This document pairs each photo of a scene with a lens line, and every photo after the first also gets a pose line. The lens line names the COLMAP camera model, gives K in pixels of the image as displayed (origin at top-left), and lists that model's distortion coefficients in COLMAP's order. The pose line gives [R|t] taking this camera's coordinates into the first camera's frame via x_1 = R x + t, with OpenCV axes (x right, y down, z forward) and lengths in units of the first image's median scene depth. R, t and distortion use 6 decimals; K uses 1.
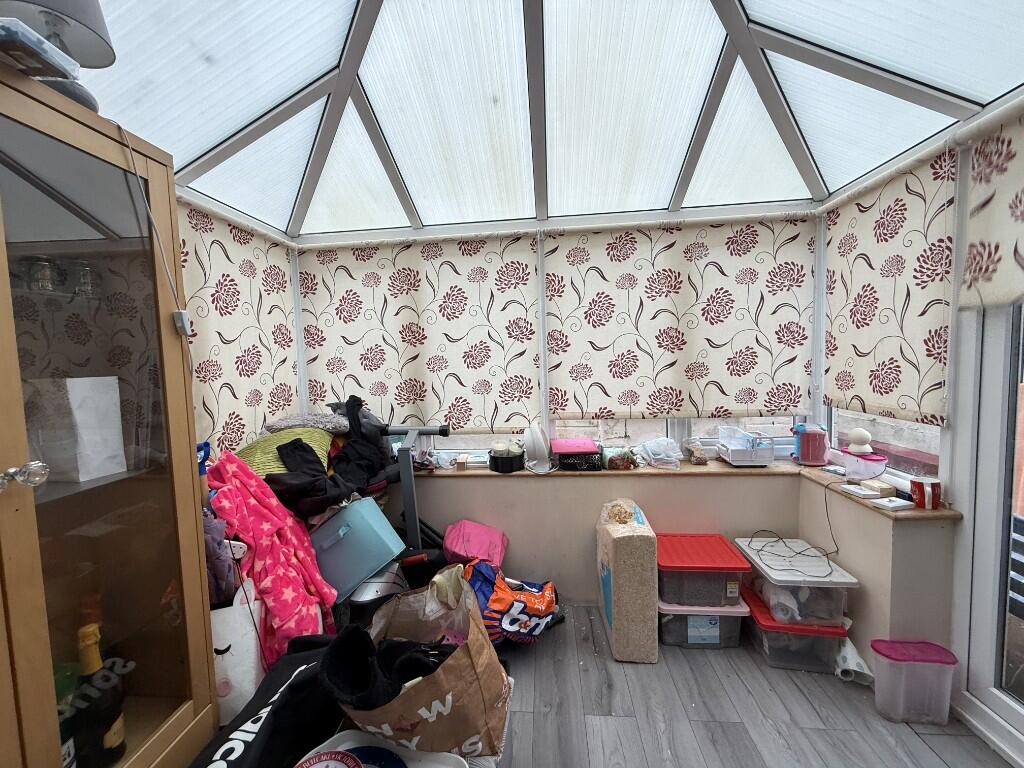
lens RADIAL K [[405.4, 0, 507.7], [0, 405.4, 386.0], [0, 0, 1]] dist [0.000609, -0.000945]
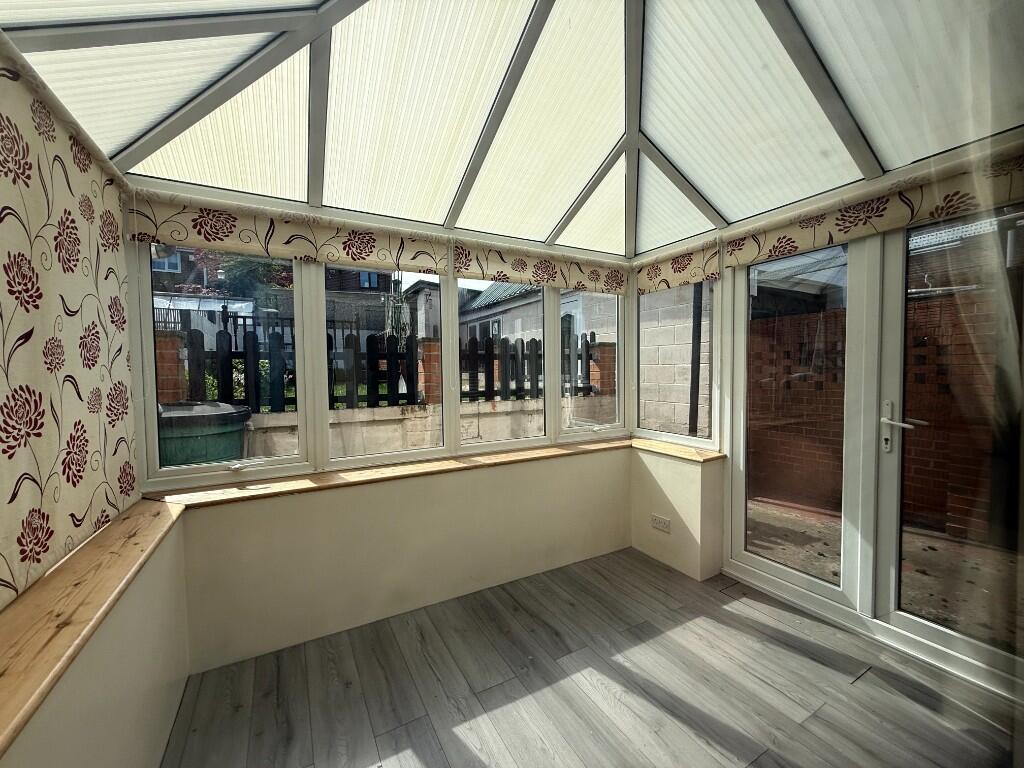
lens RADIAL K [[405.4, 0, 505.5], [0, 405.4, 383.7], [0, 0, 1]] dist [0.000609, -0.000945]
pose [[0.828807, 0.002689, 0.559528, -0.436324], [0.015074, 0.999518, -0.027131, 0.029719], [-0.559331, 0.030921, 0.828367, 0.060383]]
